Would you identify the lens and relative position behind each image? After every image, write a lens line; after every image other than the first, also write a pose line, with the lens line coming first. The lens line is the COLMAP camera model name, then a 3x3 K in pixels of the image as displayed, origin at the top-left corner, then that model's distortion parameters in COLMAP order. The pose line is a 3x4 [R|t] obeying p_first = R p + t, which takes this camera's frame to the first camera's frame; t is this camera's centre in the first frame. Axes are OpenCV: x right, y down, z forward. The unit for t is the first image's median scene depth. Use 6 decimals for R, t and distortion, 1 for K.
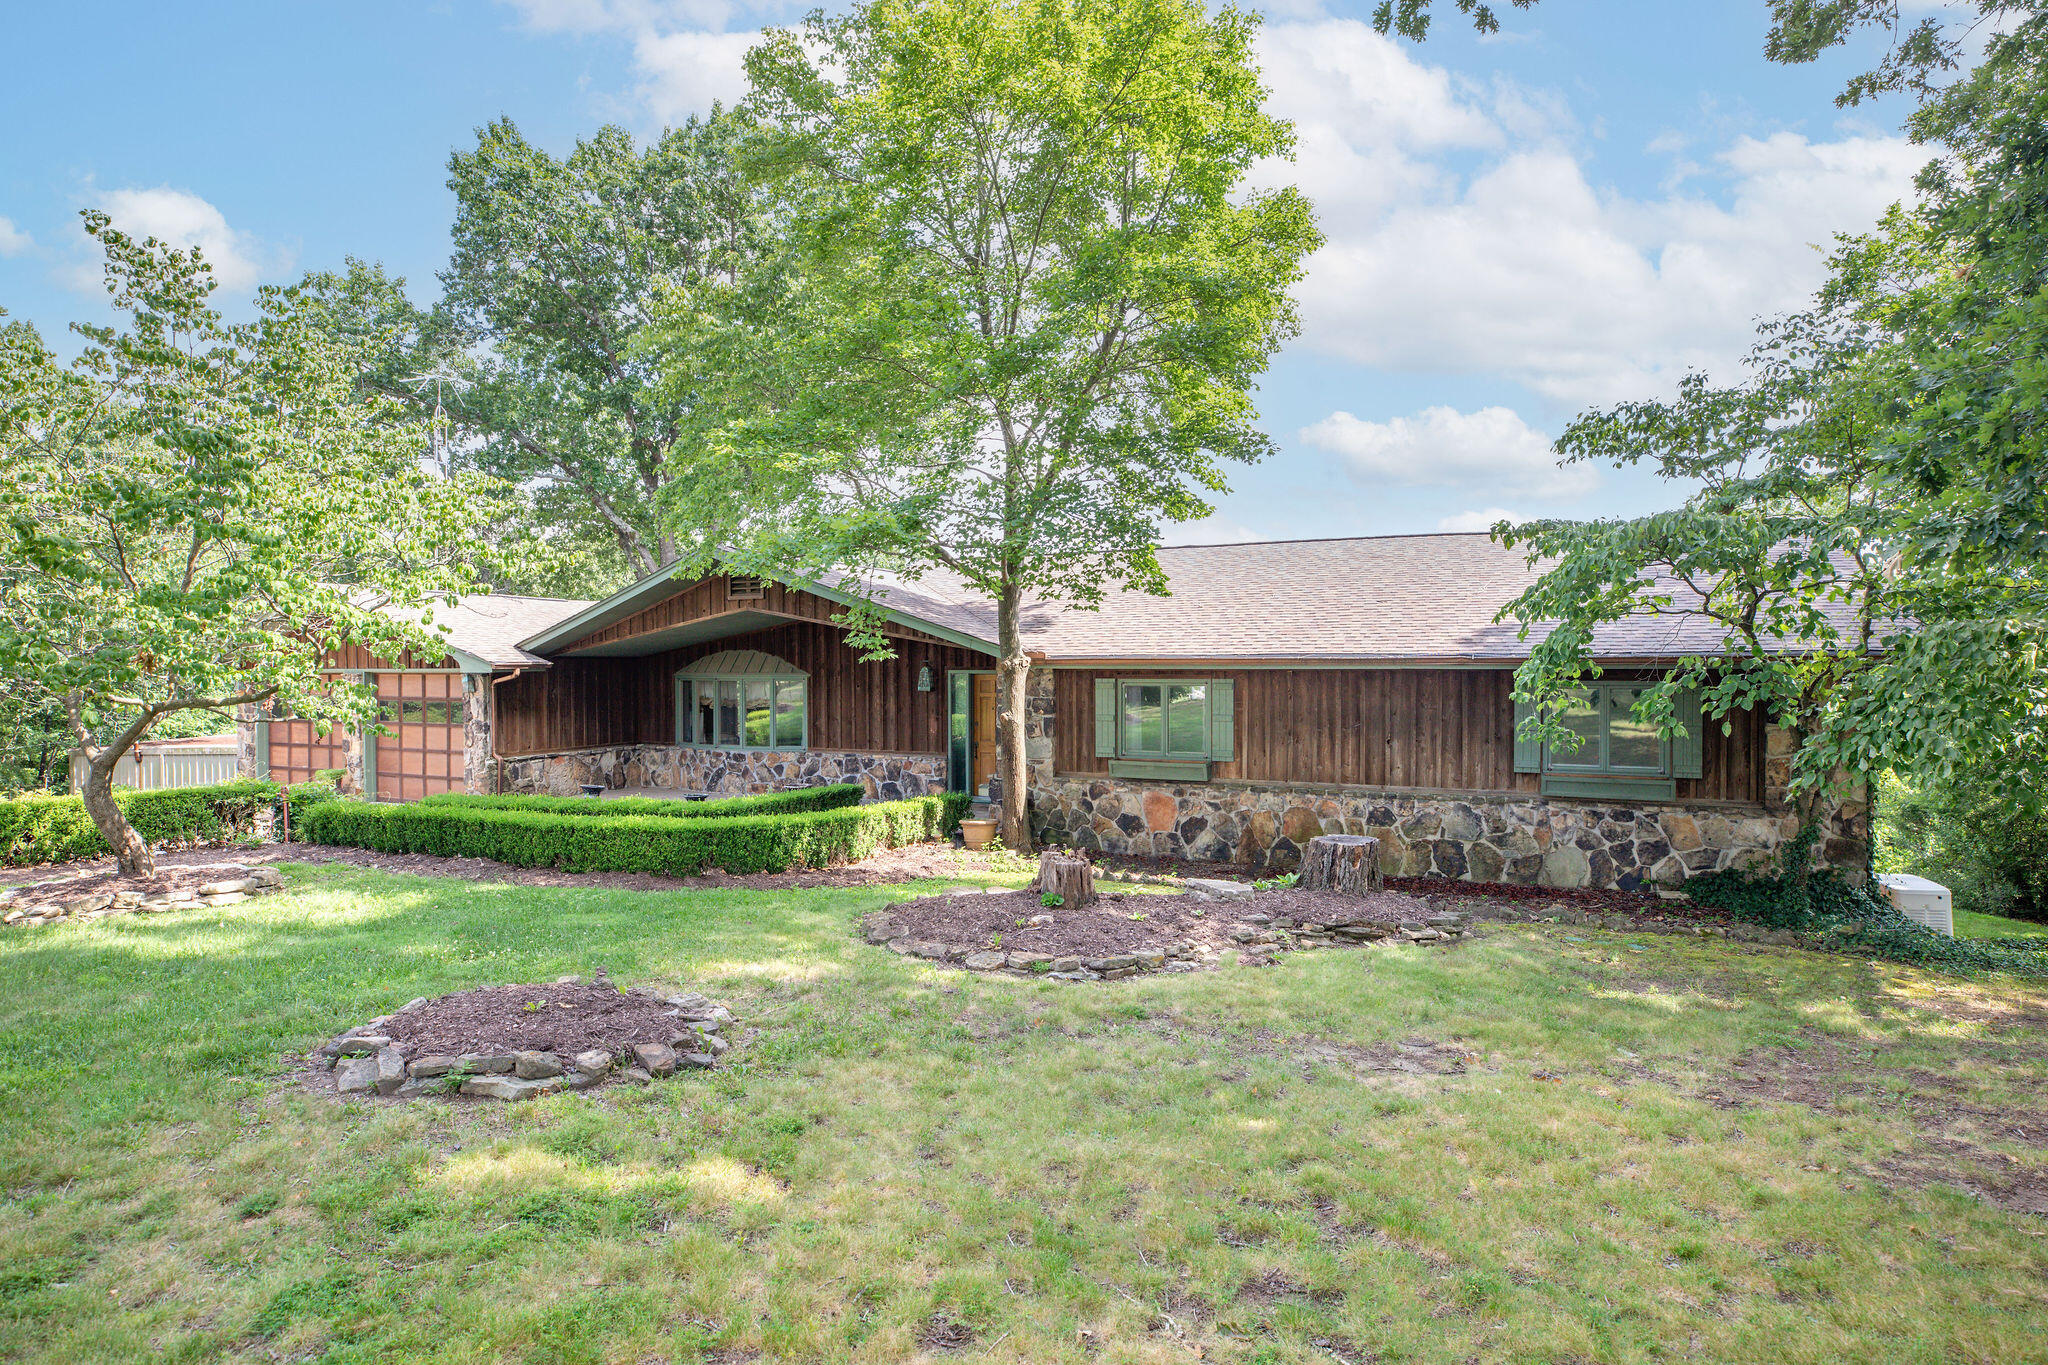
lens RADIAL K [[1109.0, 0, 1021.6], [0, 1109.0, 669.9], [0, 0, 1]] dist [0.001215, -0.000014]
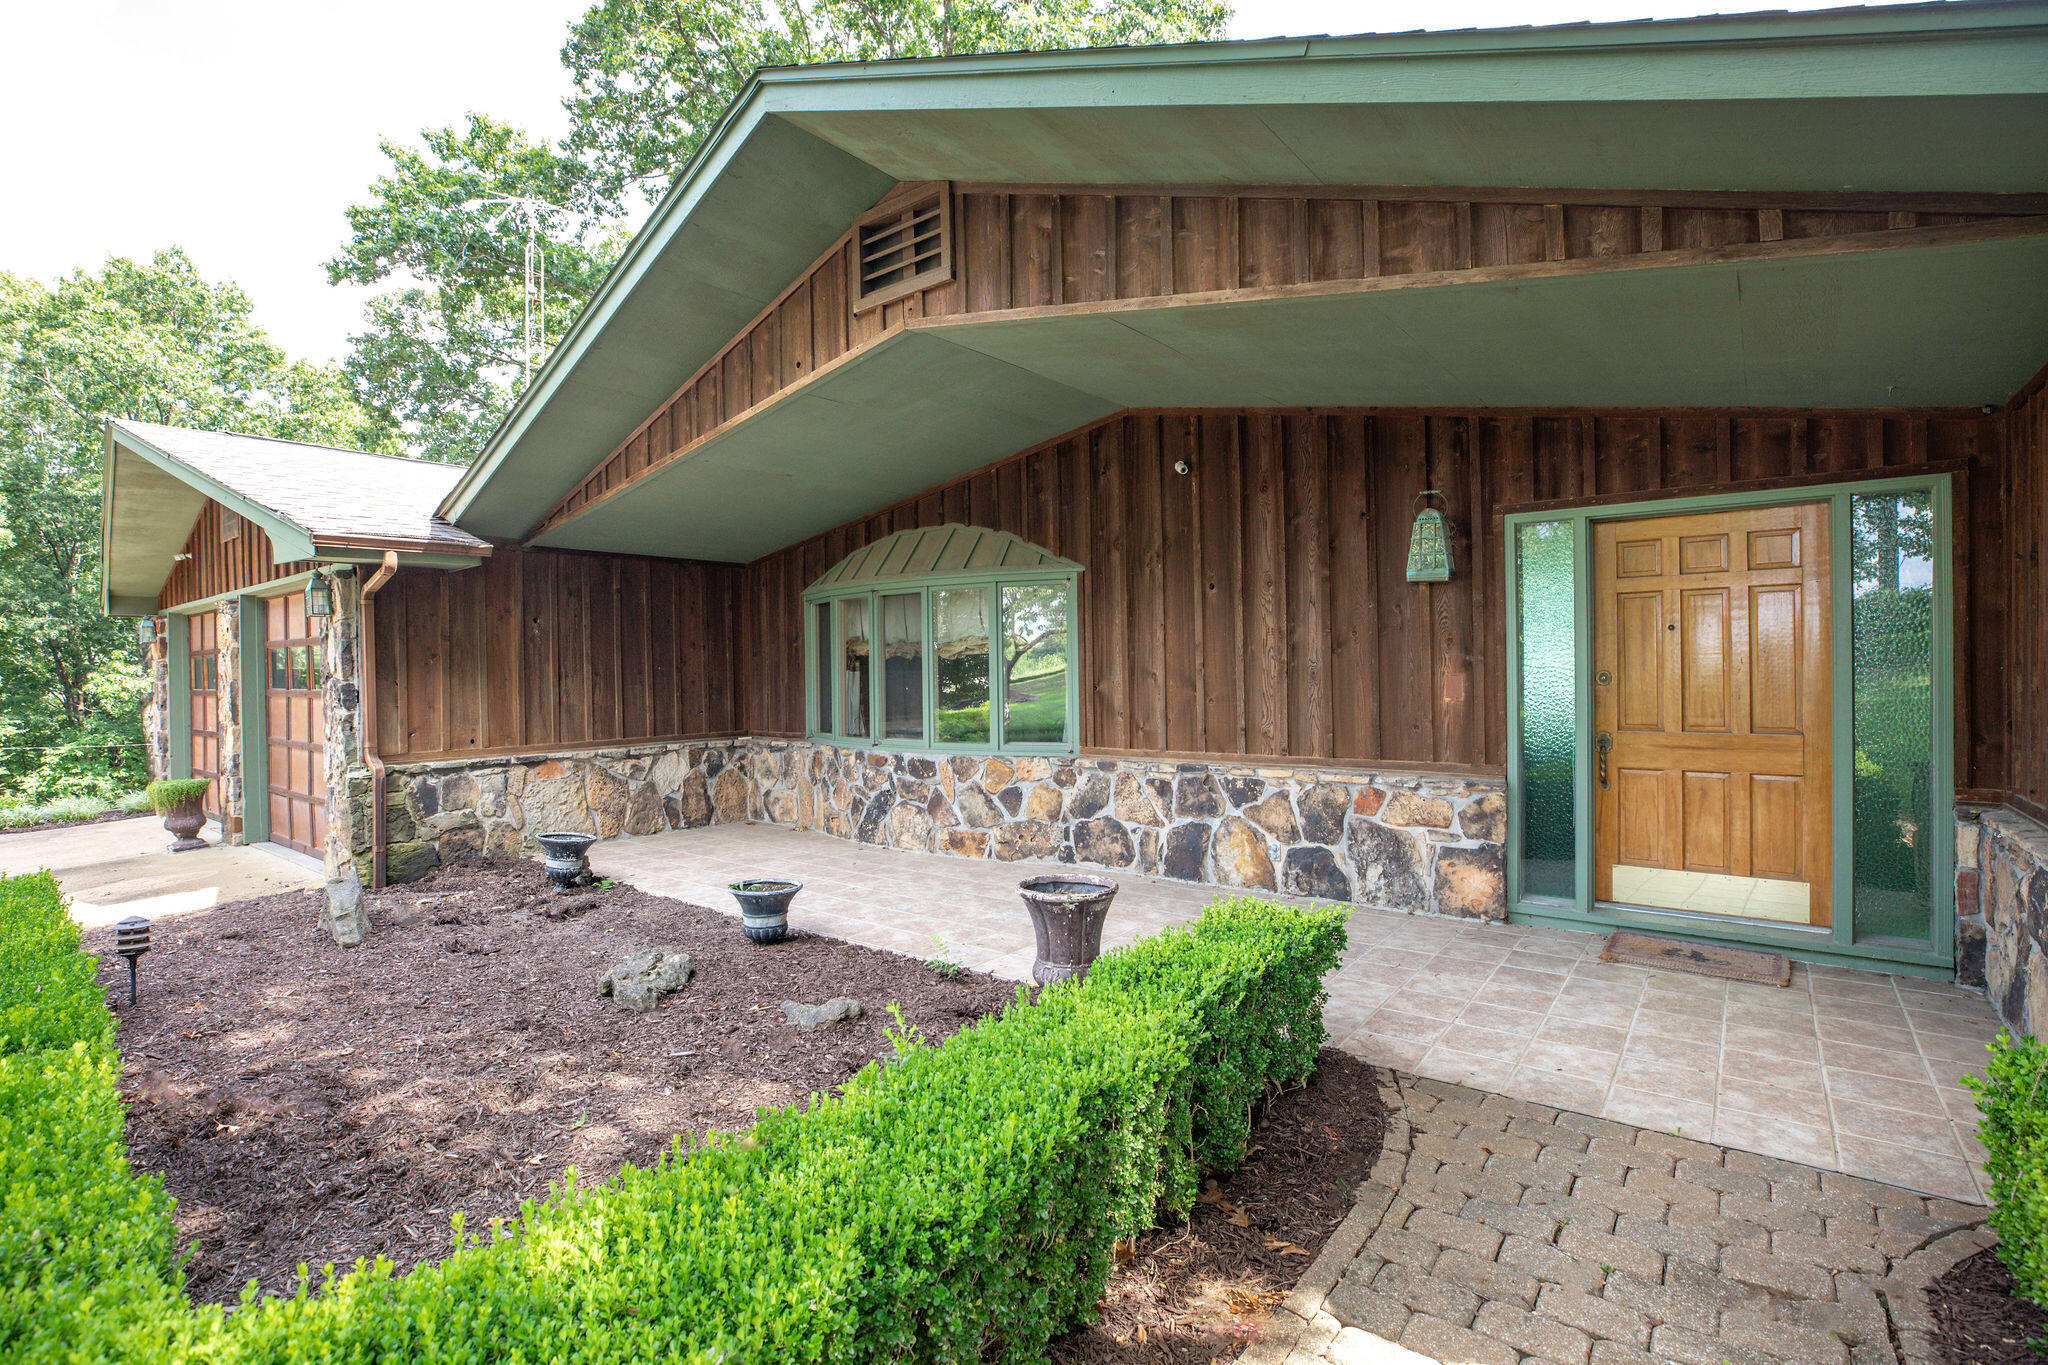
lens RADIAL K [[948.1, 0, 1022.9], [0, 948.1, 678.1], [0, 0, 1]] dist [-0.030836, -0.000145]
pose [[0.977081, -0.007536, -0.212734, -0.139358], [0.007888, 0.999969, 0.000804, 0.044361], [0.212721, -0.002464, 0.977110, 0.657736]]
